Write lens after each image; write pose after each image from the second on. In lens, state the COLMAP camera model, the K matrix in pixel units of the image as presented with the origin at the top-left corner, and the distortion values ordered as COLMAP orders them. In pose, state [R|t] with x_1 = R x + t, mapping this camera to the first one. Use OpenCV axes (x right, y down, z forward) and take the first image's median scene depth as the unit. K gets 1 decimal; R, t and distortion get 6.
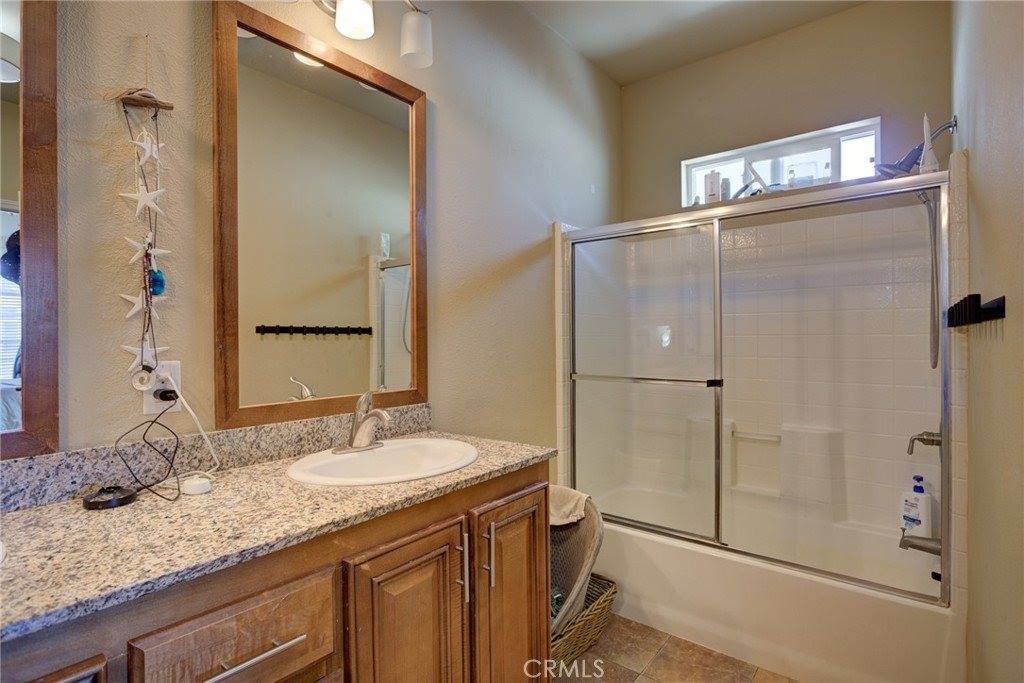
lens RADIAL K [[502.8, 0, 512.8], [0, 502.8, 338.6], [0, 0, 1]] dist [-0.001644, -0.000367]
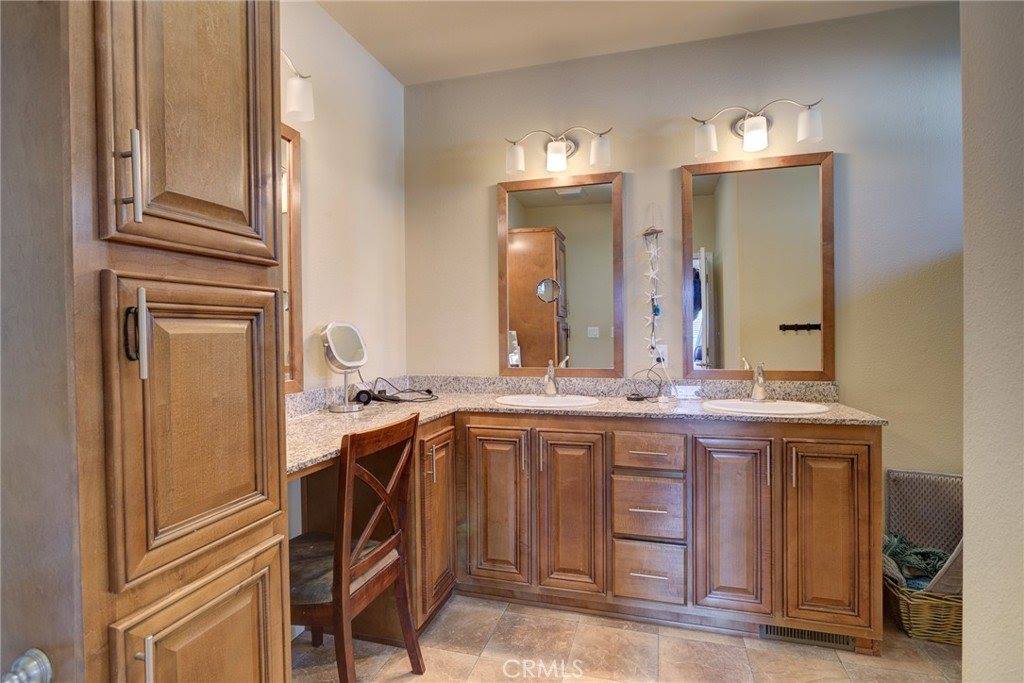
lens RADIAL K [[502.8, 0, 513.5], [0, 502.8, 342.1], [0, 0, 1]] dist [-0.001644, -0.000367]
pose [[0.383045, 0.011121, -0.923663, 1.146693], [0.005236, 0.999885, 0.014210, -0.003225], [0.923715, -0.010280, 0.382943, -0.471482]]
